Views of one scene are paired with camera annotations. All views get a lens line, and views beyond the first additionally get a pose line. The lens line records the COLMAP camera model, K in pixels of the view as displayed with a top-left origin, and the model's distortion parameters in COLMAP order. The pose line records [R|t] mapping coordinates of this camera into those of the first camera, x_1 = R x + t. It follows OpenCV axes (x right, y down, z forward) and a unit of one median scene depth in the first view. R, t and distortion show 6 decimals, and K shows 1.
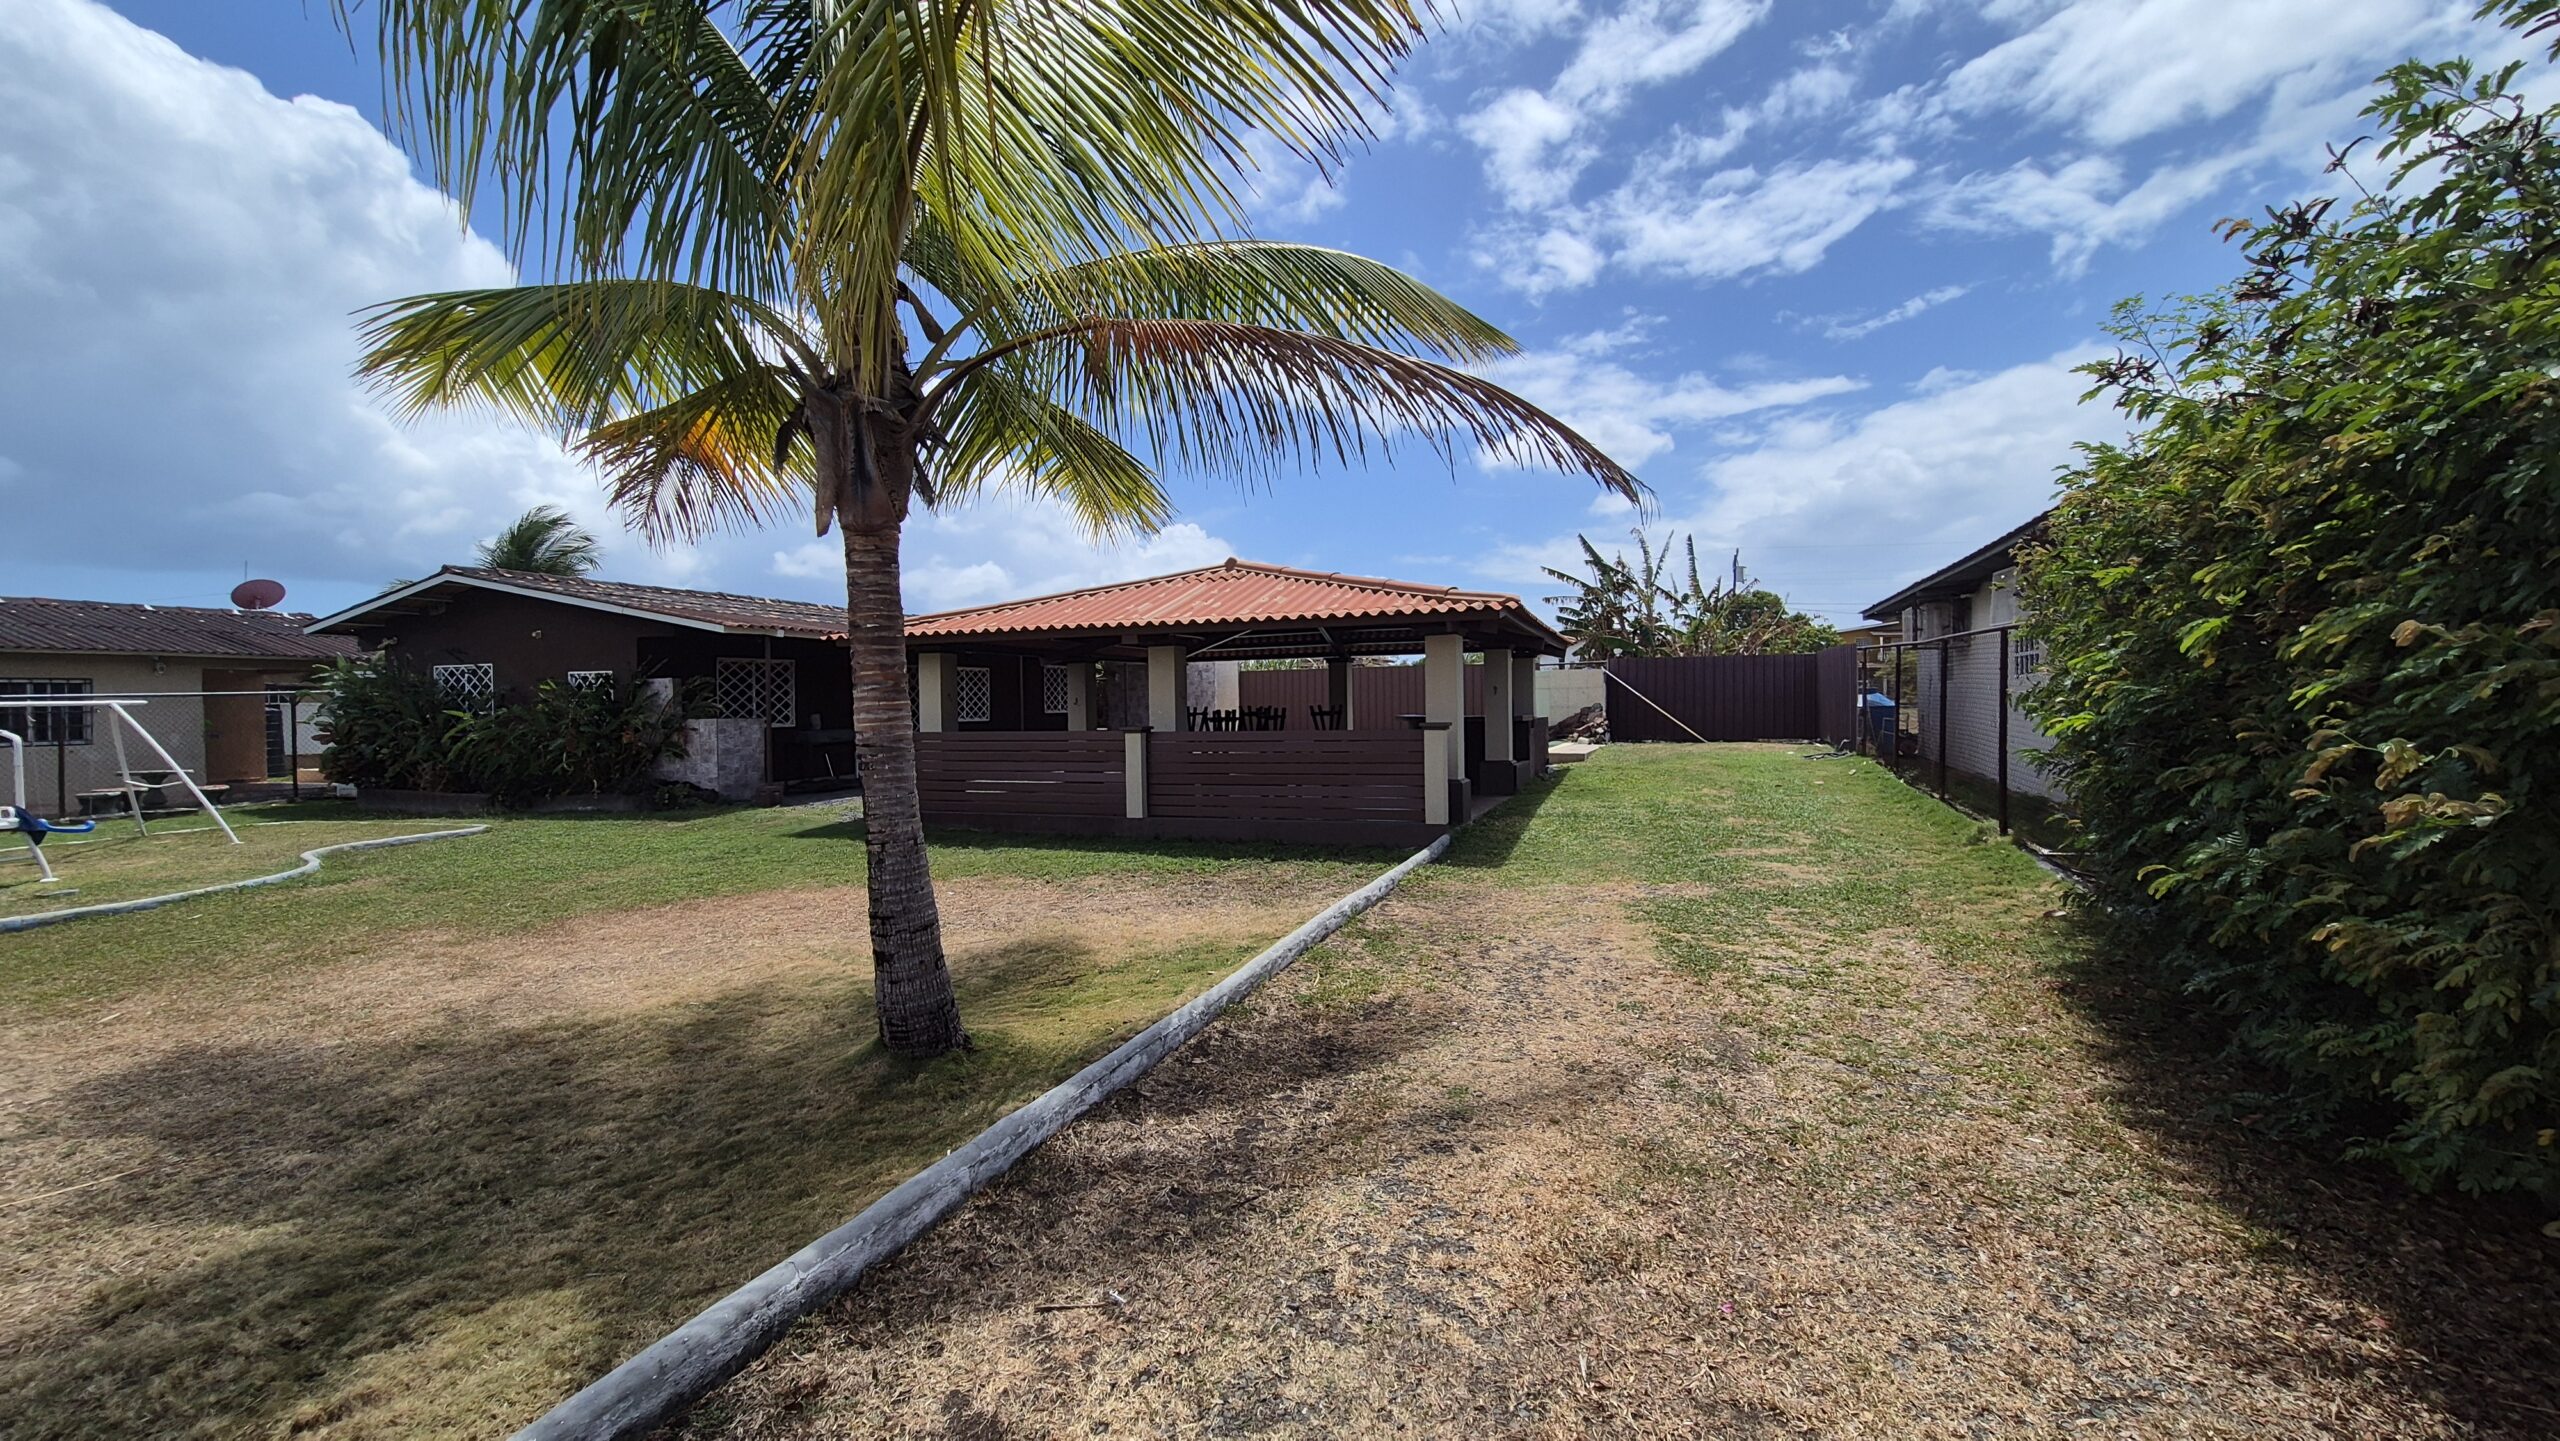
lens RADIAL K [[1064.0, 0, 1294.8], [0, 1064.0, 707.5], [0, 0, 1]] dist [0.001623, 0.000291]
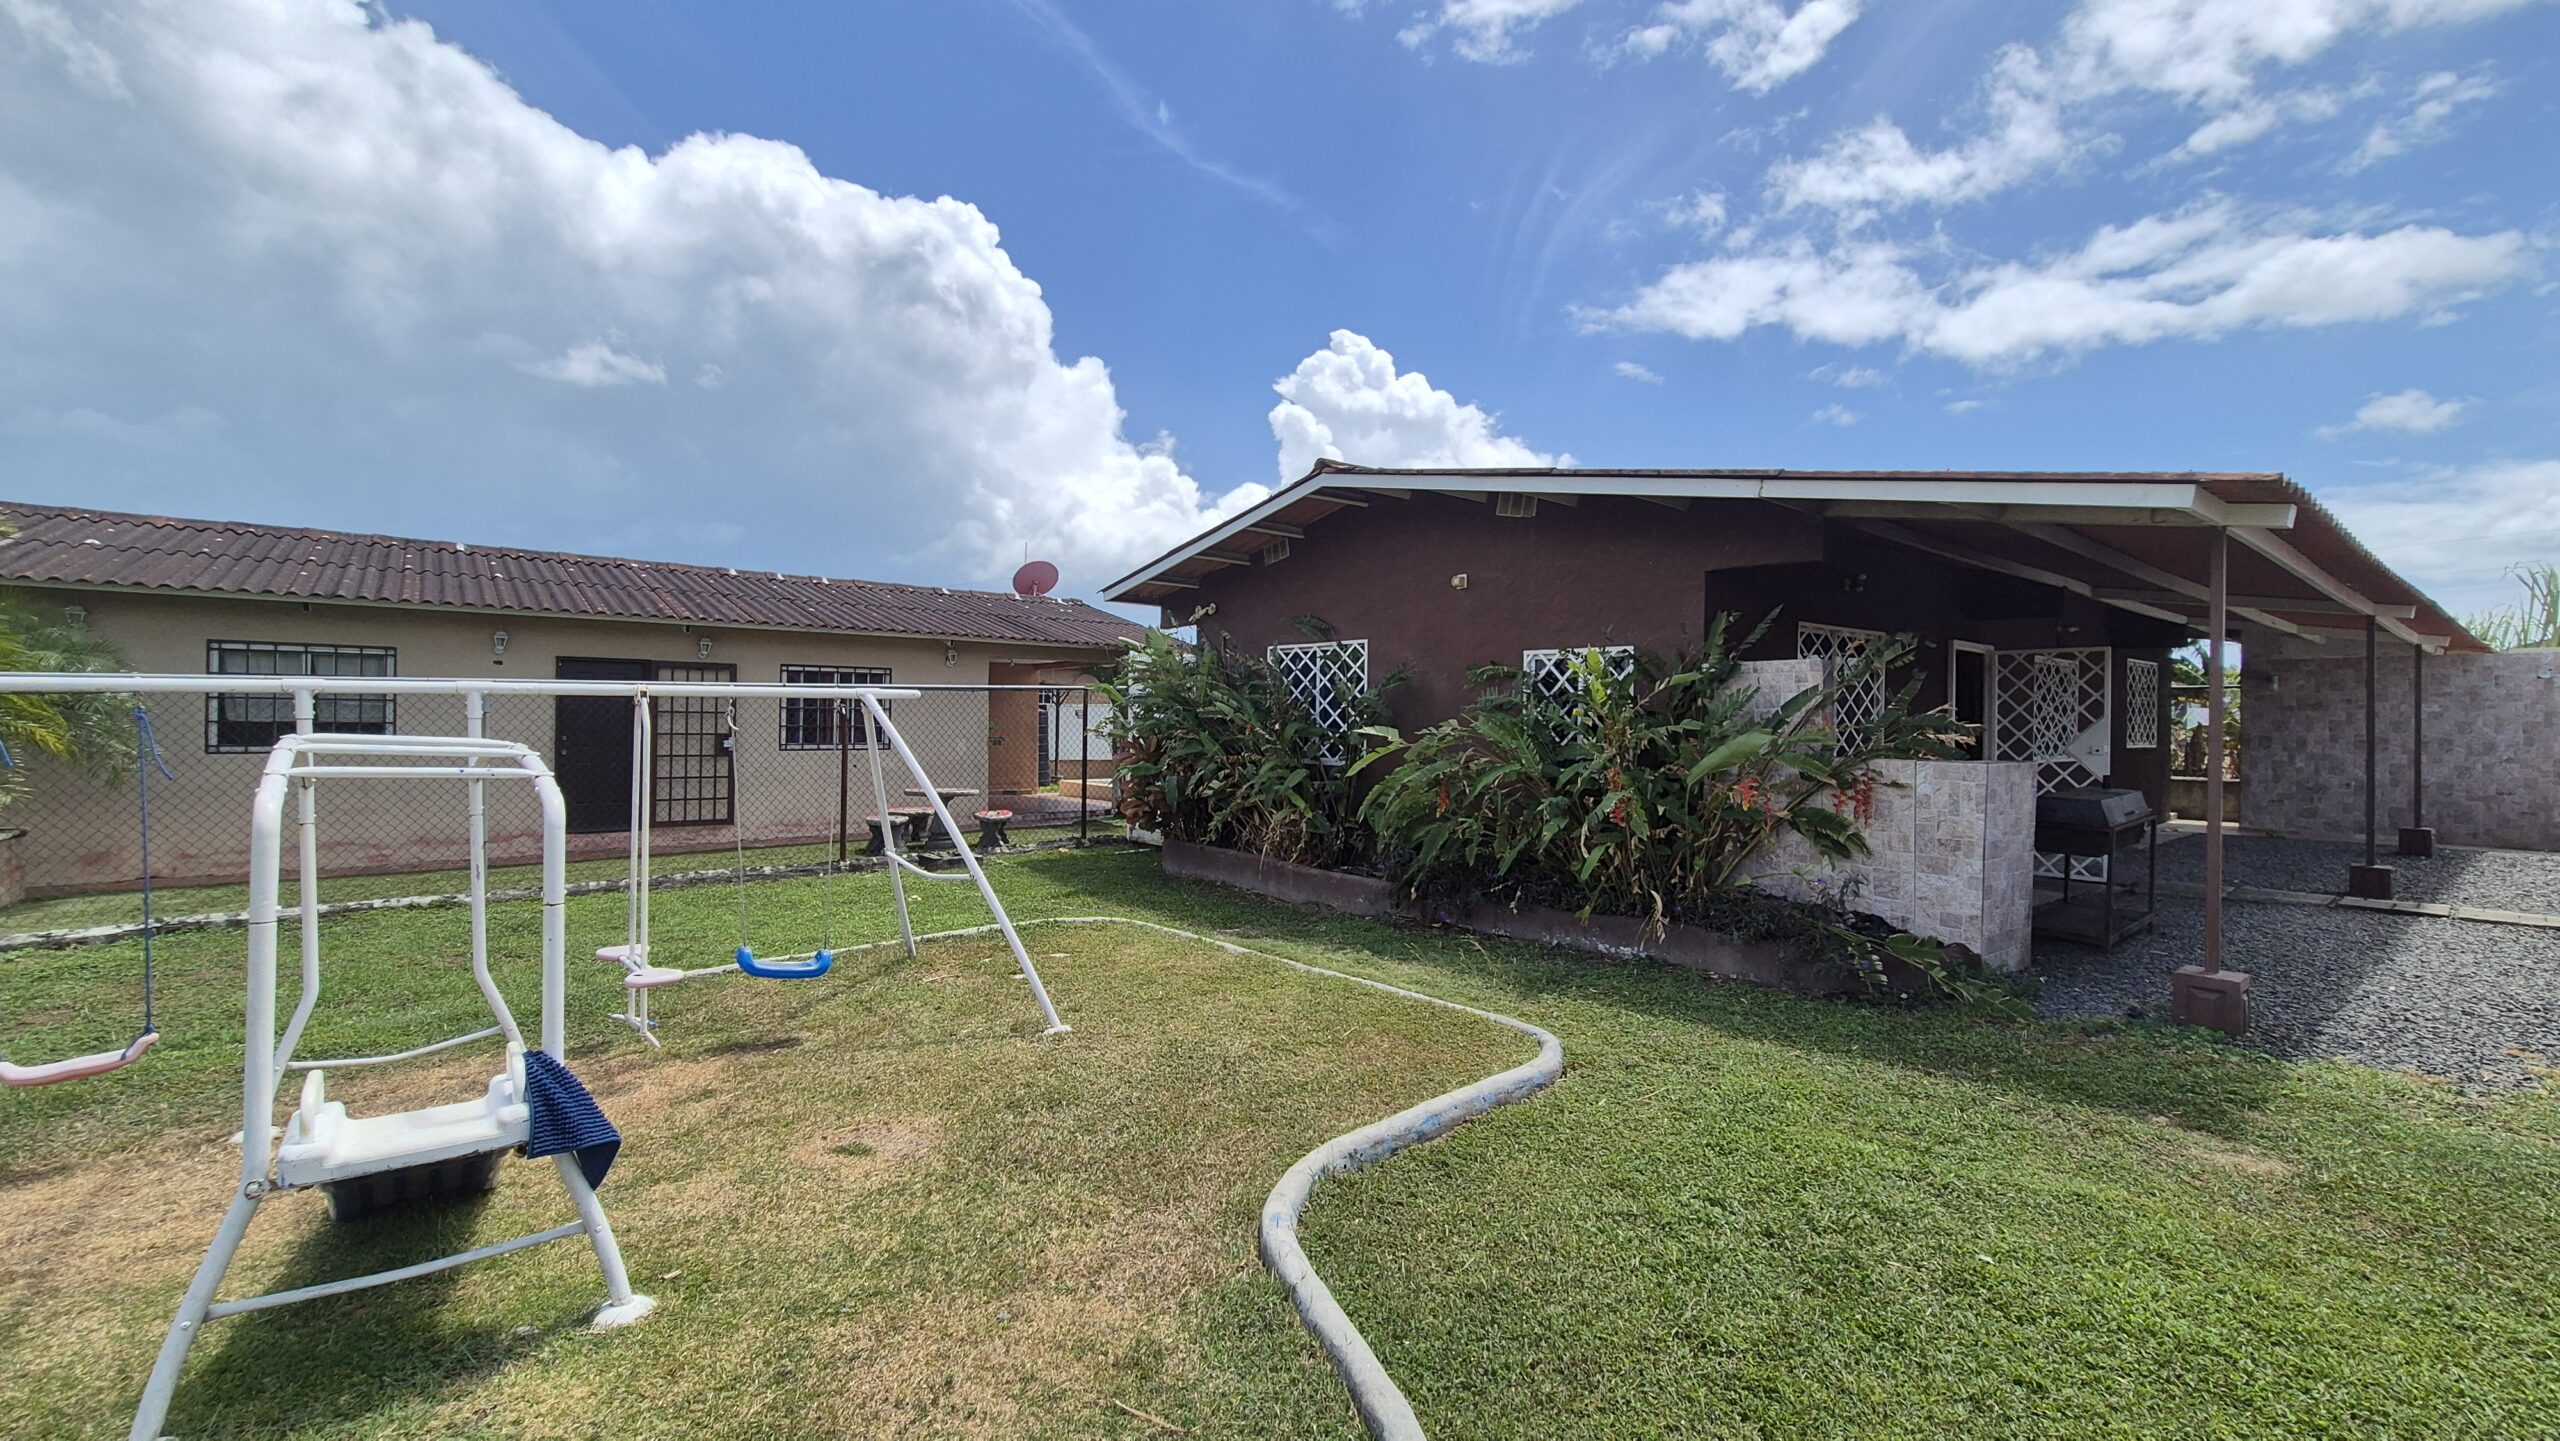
lens RADIAL K [[1049.9, 0, 1291.3], [0, 1049.9, 713.7], [0, 0, 1]] dist [-0.001845, 0.000185]
pose [[0.874526, 0.025493, -0.484309, -0.503898], [-0.030965, 0.999515, -0.003302, 0.001625], [0.483990, 0.017885, 0.874891, 0.477538]]
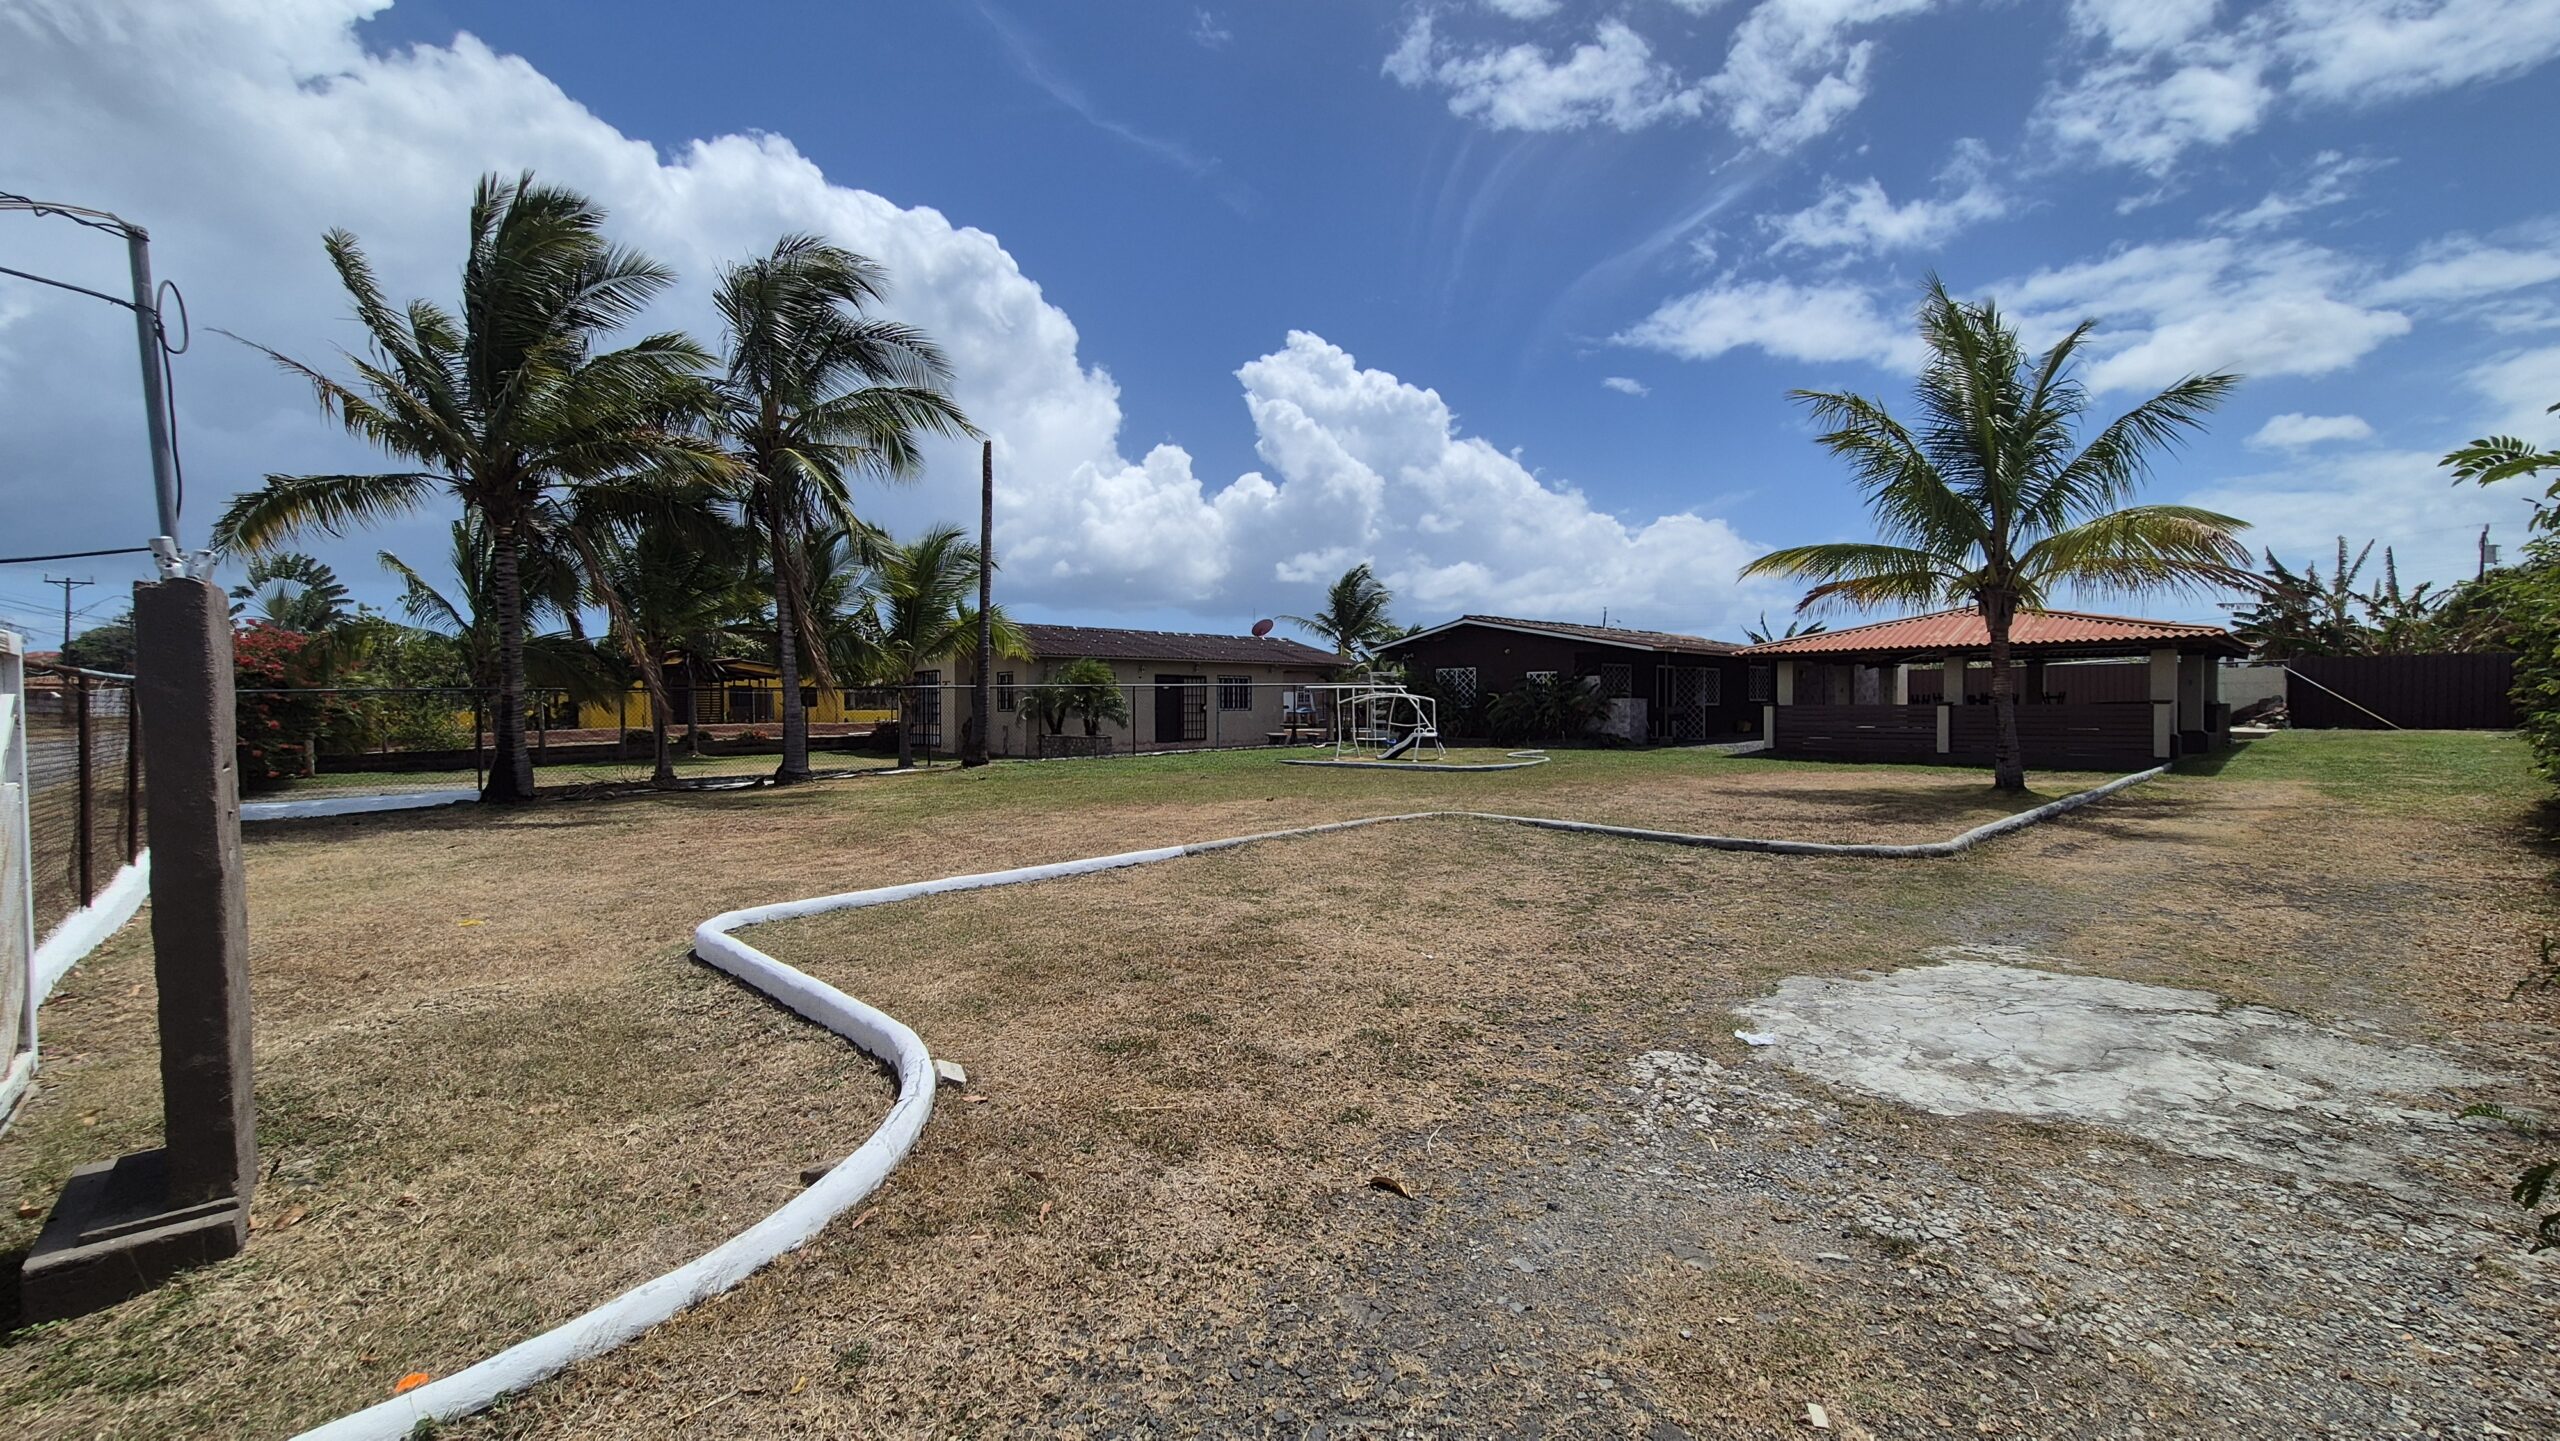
lens RADIAL K [[1049.9, 0, 1291.3], [0, 1049.9, 713.7], [0, 0, 1]] dist [-0.001845, 0.000185]
pose [[0.890241, 0.015041, -0.455242, -0.215148], [-0.011303, 0.999876, 0.010934, 0.020805], [0.455350, -0.004588, 0.890301, -0.719744]]
